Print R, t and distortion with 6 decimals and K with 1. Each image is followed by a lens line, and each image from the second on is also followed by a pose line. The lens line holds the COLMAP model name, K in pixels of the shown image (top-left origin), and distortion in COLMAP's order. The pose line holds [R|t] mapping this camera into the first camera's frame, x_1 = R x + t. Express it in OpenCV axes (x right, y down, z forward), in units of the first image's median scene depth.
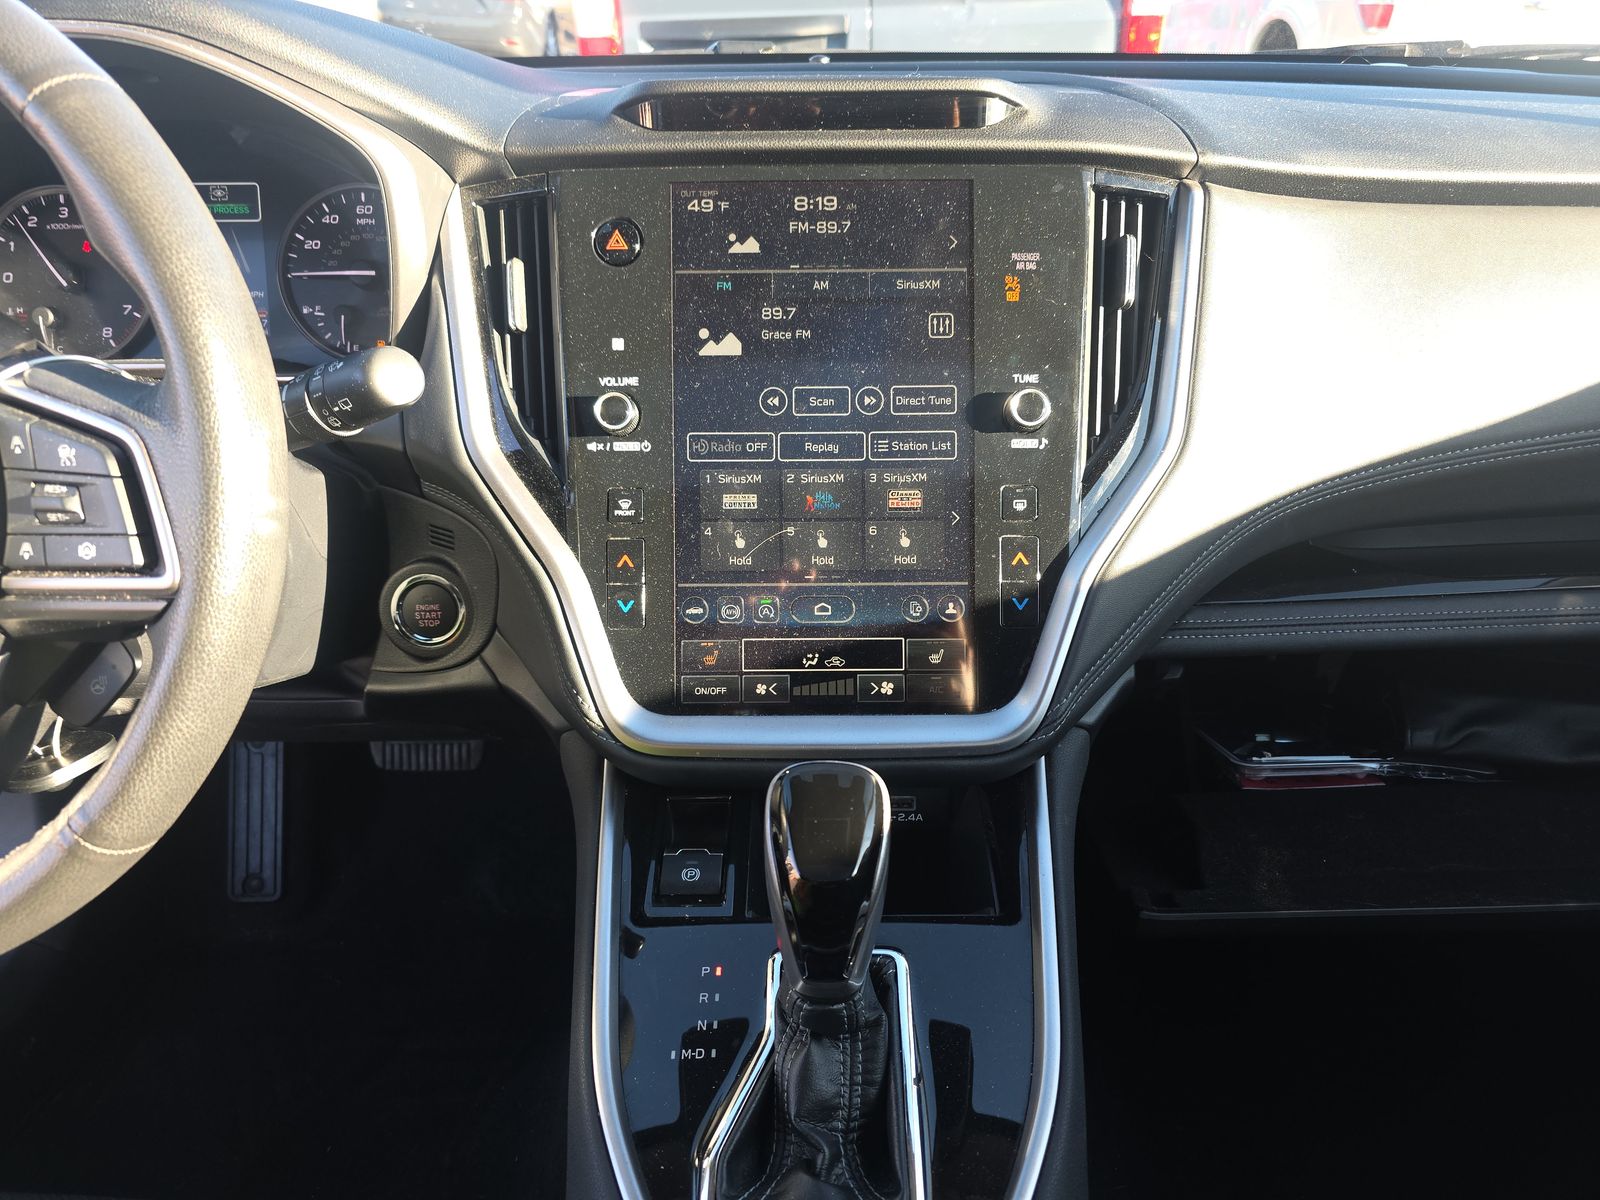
lens RADIAL K [[1050.6, 0, 806.0], [0, 1050.6, 605.6], [0, 0, 1]] dist [0.041617, -0.022510]
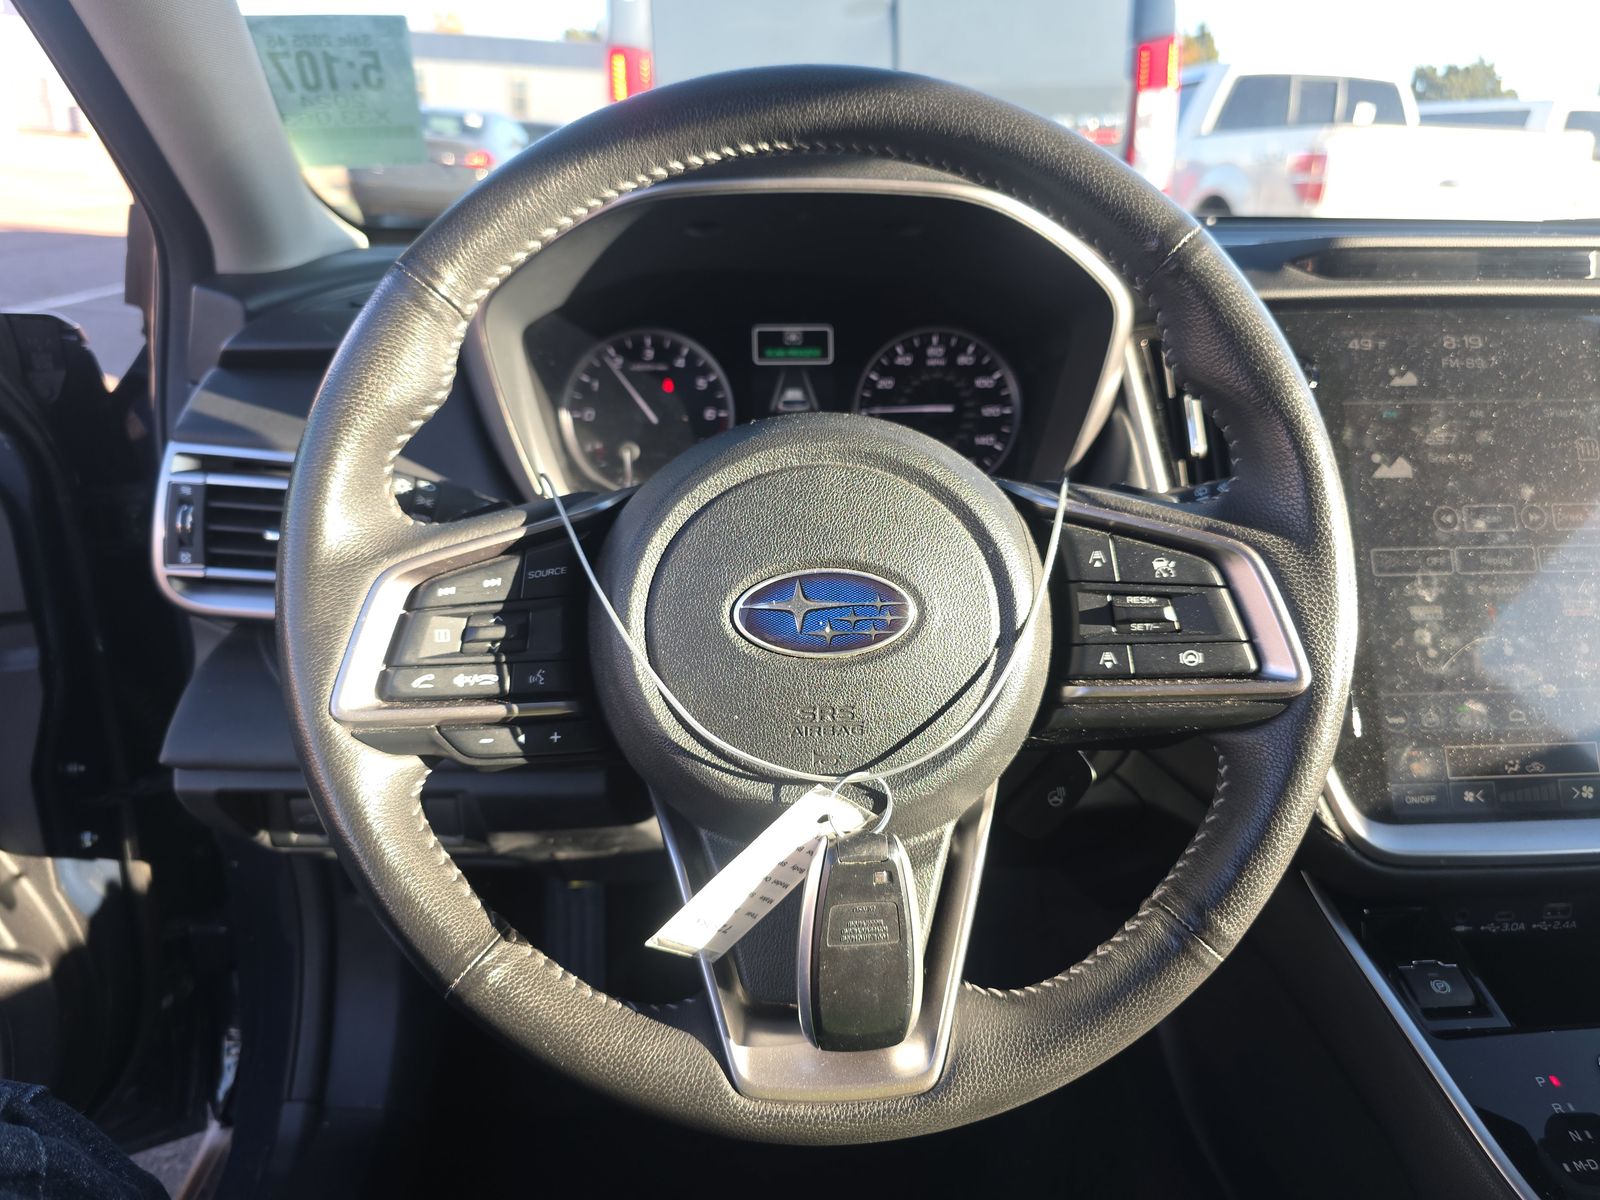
lens RADIAL K [[1050.6, 0, 811.9], [0, 1050.6, 588.7], [0, 0, 1]] dist [0.041617, -0.022510]
pose [[0.995878, -0.013781, 0.089652, -0.764349], [0.026861, 0.988865, -0.146374, 0.014636], [-0.086637, 0.148179, 0.985158, 0.011082]]
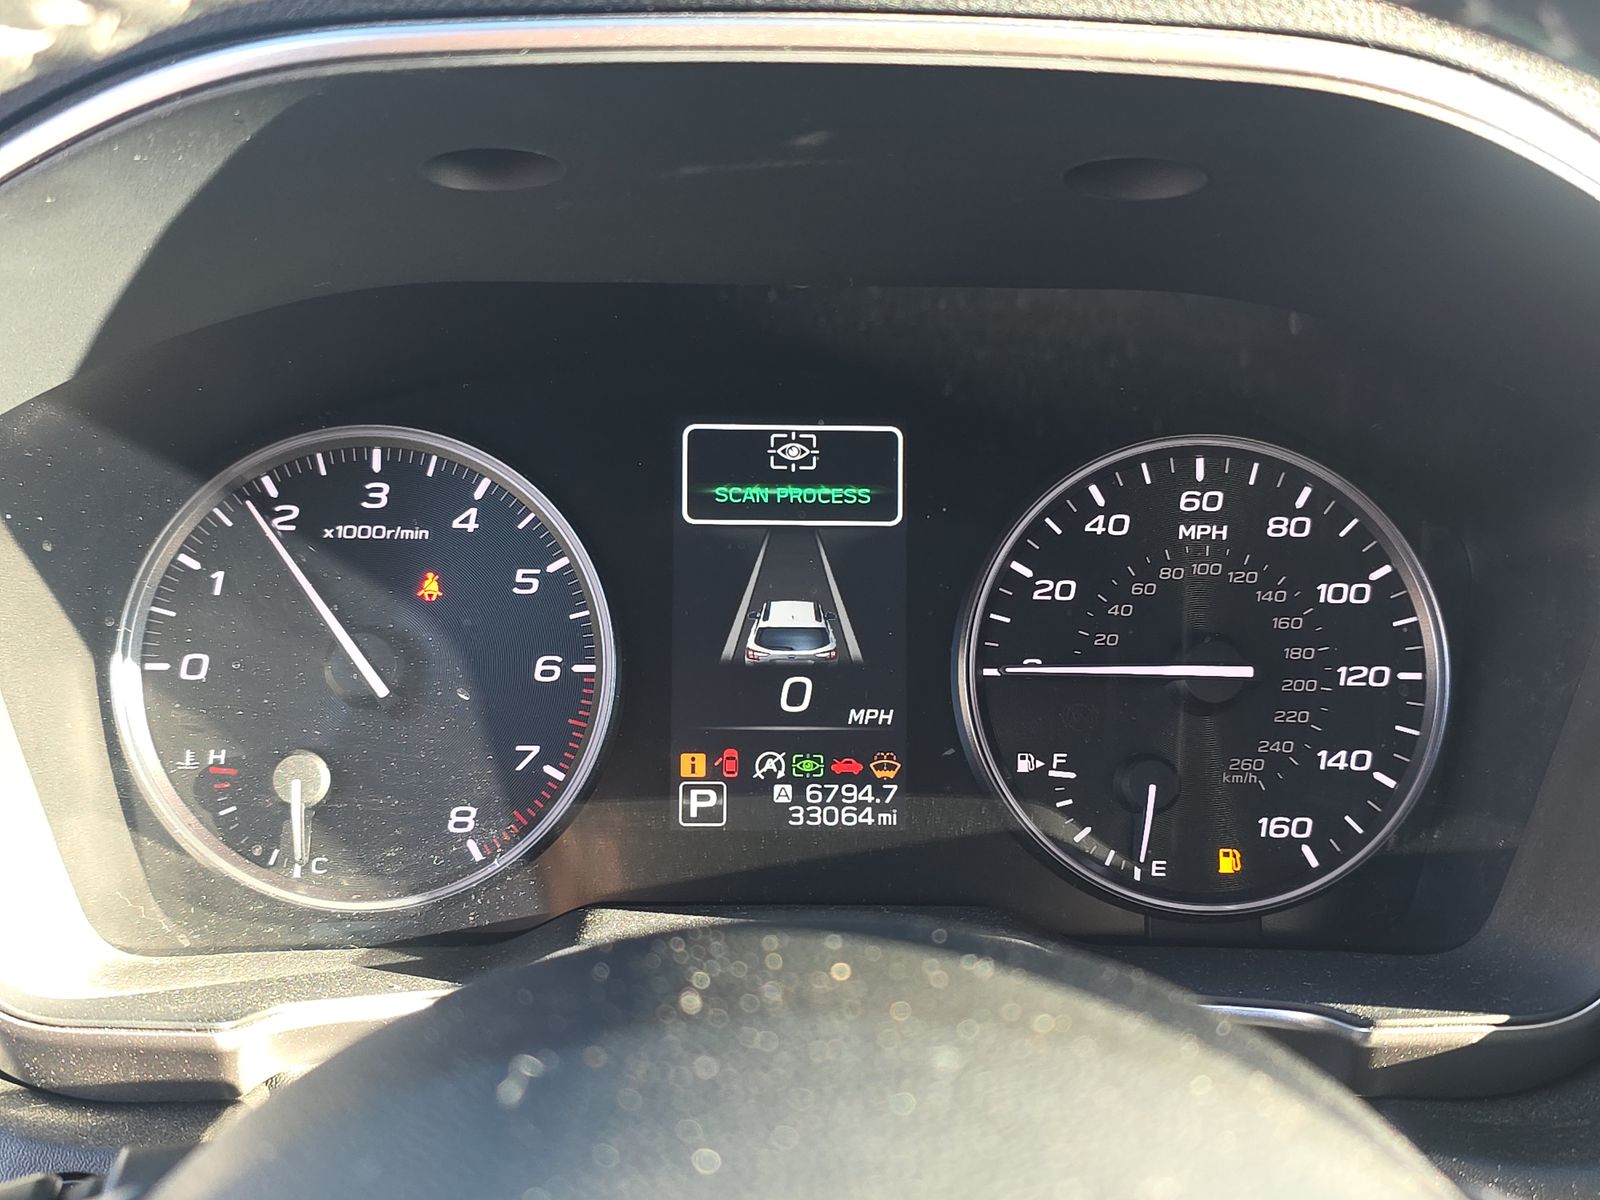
lens RADIAL K [[2132.0, 0, 798.3], [0, 2132.0, 597.0], [0, 0, 1]] dist [0.042935, 0.000000]
pose [[0.998200, 0.019415, 0.056739, -0.716945], [-0.004664, 0.968412, -0.249313, -0.186497], [-0.059787, 0.248600, 0.966759, 0.359841]]
